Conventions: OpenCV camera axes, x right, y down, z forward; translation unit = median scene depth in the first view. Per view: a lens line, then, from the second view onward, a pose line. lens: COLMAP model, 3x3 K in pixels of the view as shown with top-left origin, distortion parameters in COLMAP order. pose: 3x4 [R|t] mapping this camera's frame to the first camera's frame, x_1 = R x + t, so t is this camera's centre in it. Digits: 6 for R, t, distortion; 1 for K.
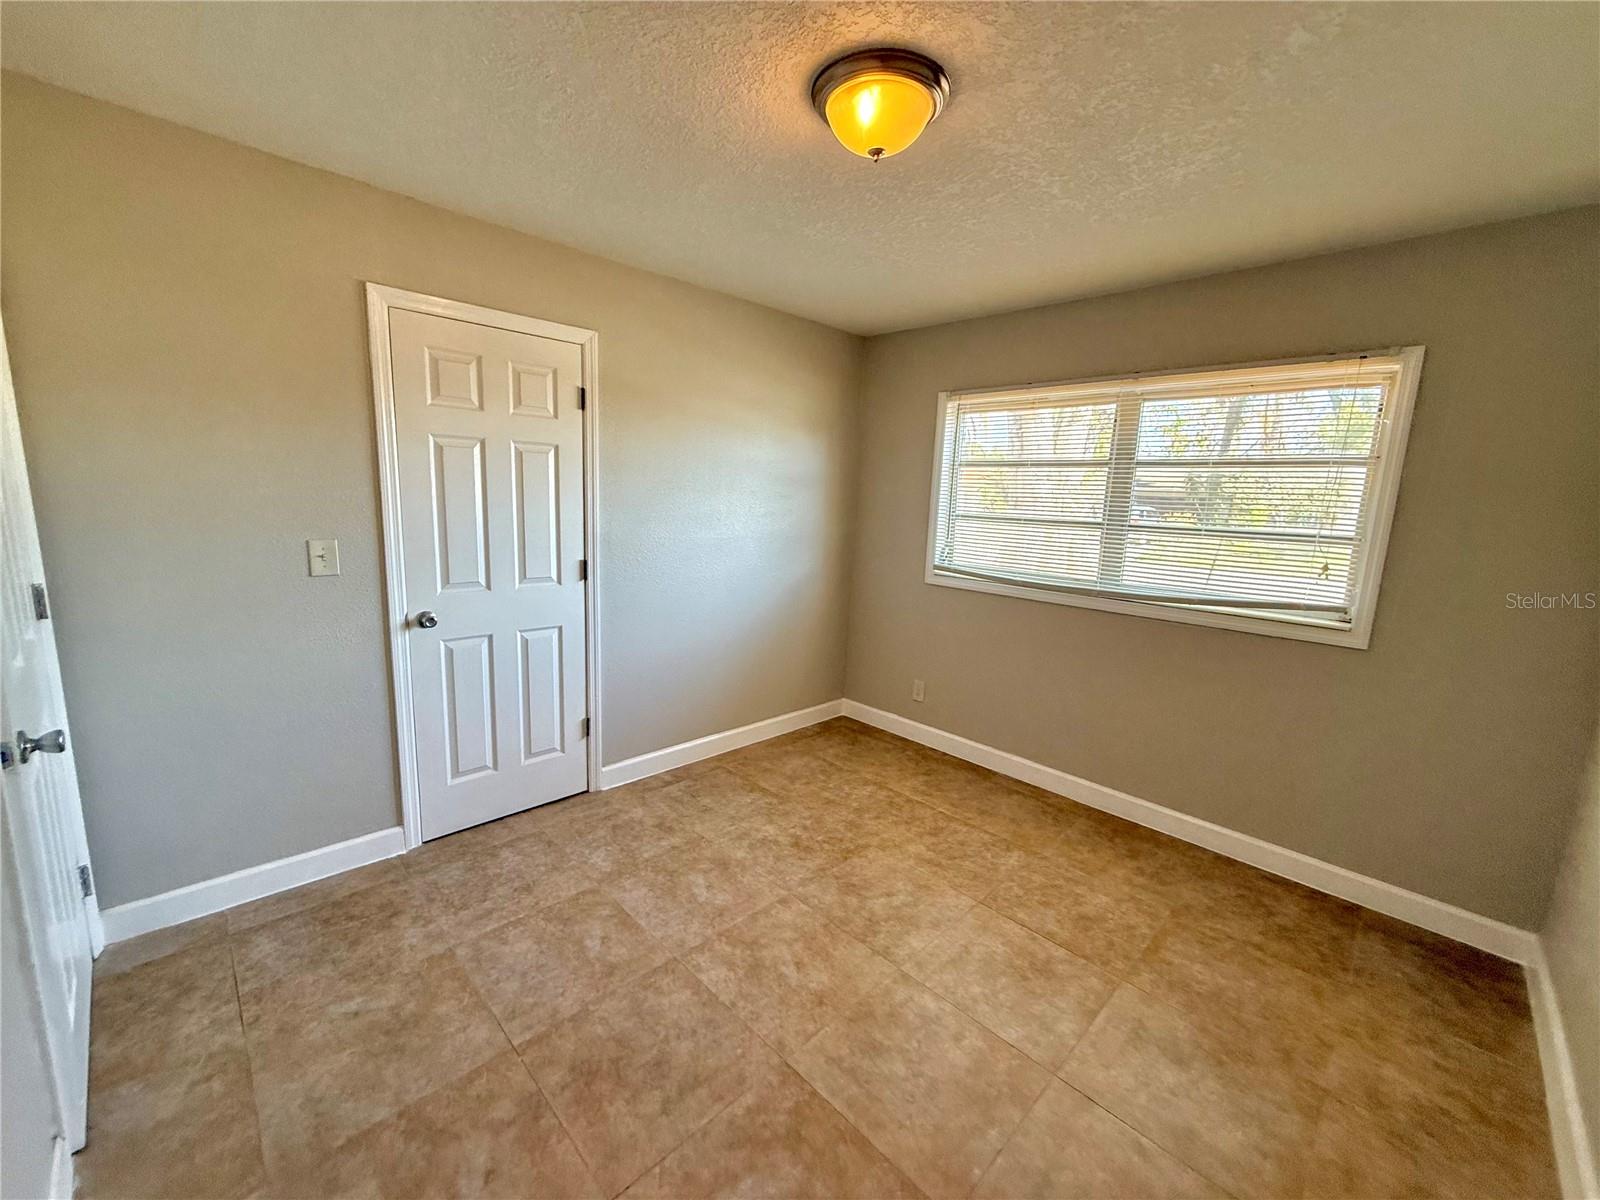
lens RADIAL K [[637.5, 0, 787.2], [0, 637.5, 600.7], [0, 0, 1]] dist [-0.002701, 0.002005]
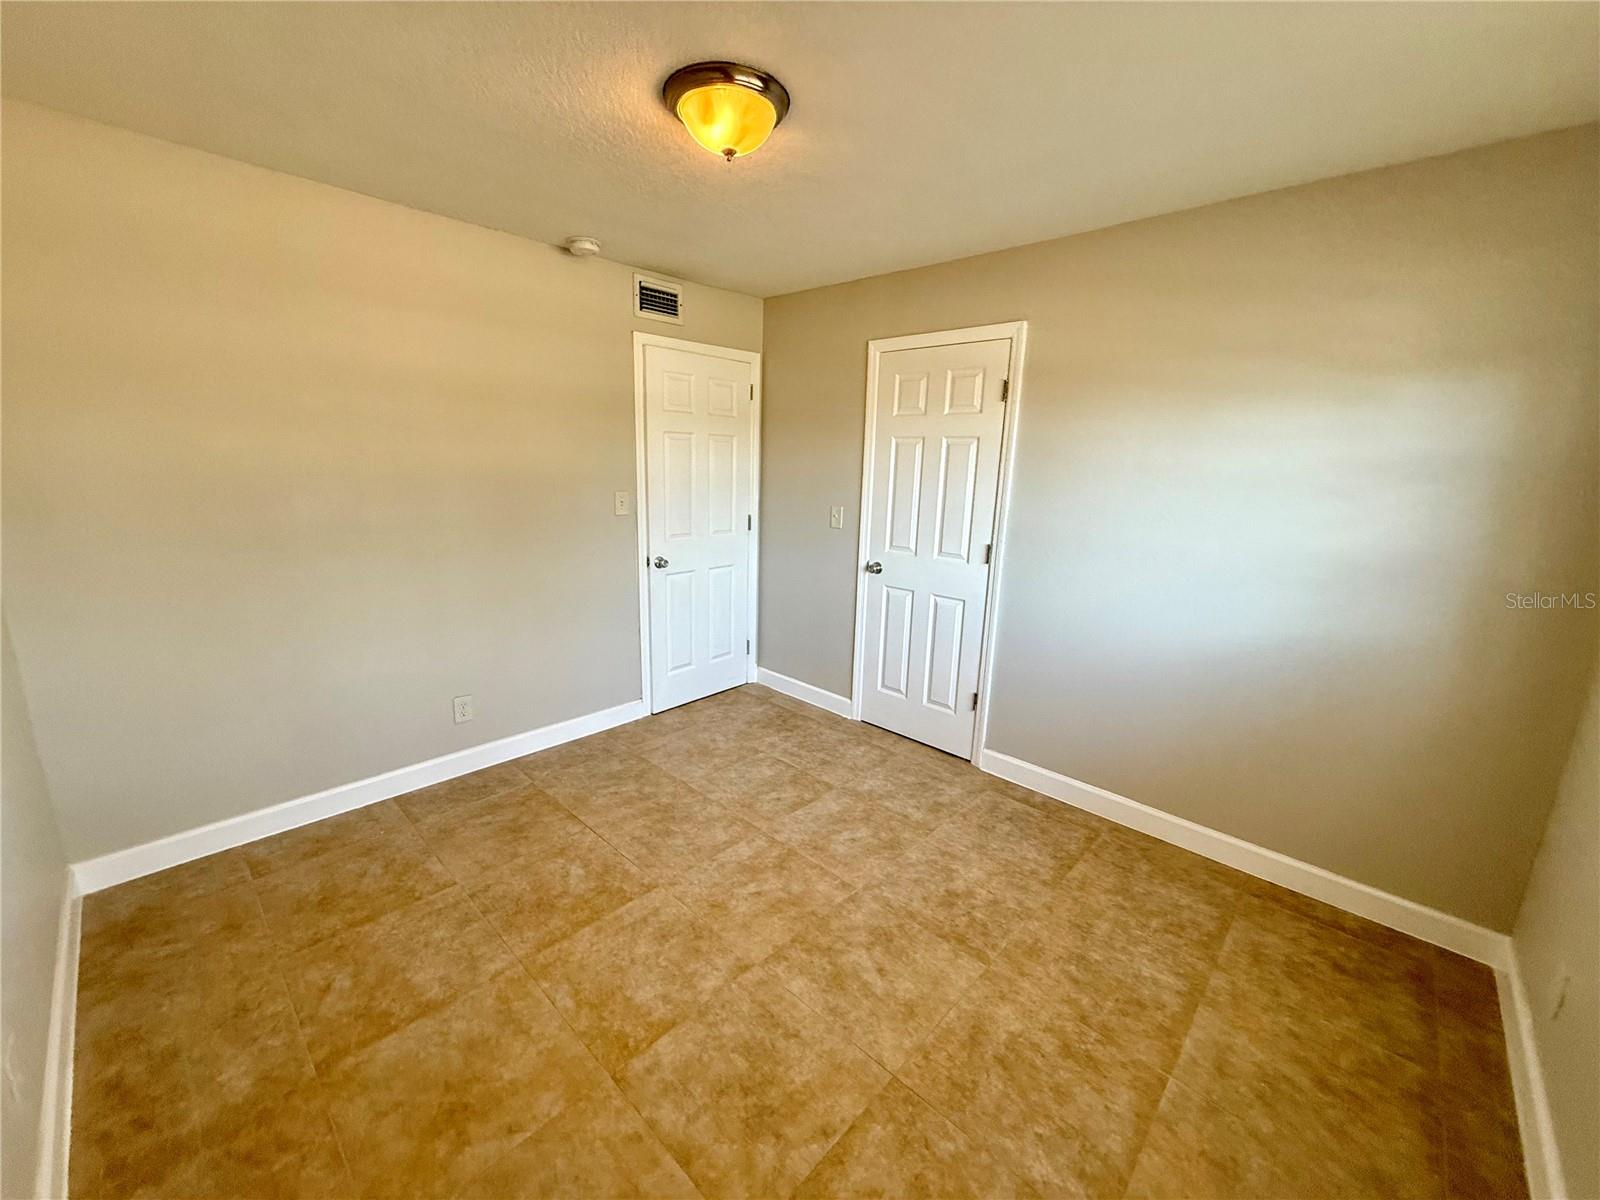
lens RADIAL K [[637.5, 0, 797.0], [0, 637.5, 602.4], [0, 0, 1]] dist [-0.002701, 0.002005]
pose [[0.044138, 0.181972, -0.982313, 0.813081], [-0.200346, 0.964908, 0.169746, -0.098011], [0.978731, 0.189310, 0.079046, 0.702201]]
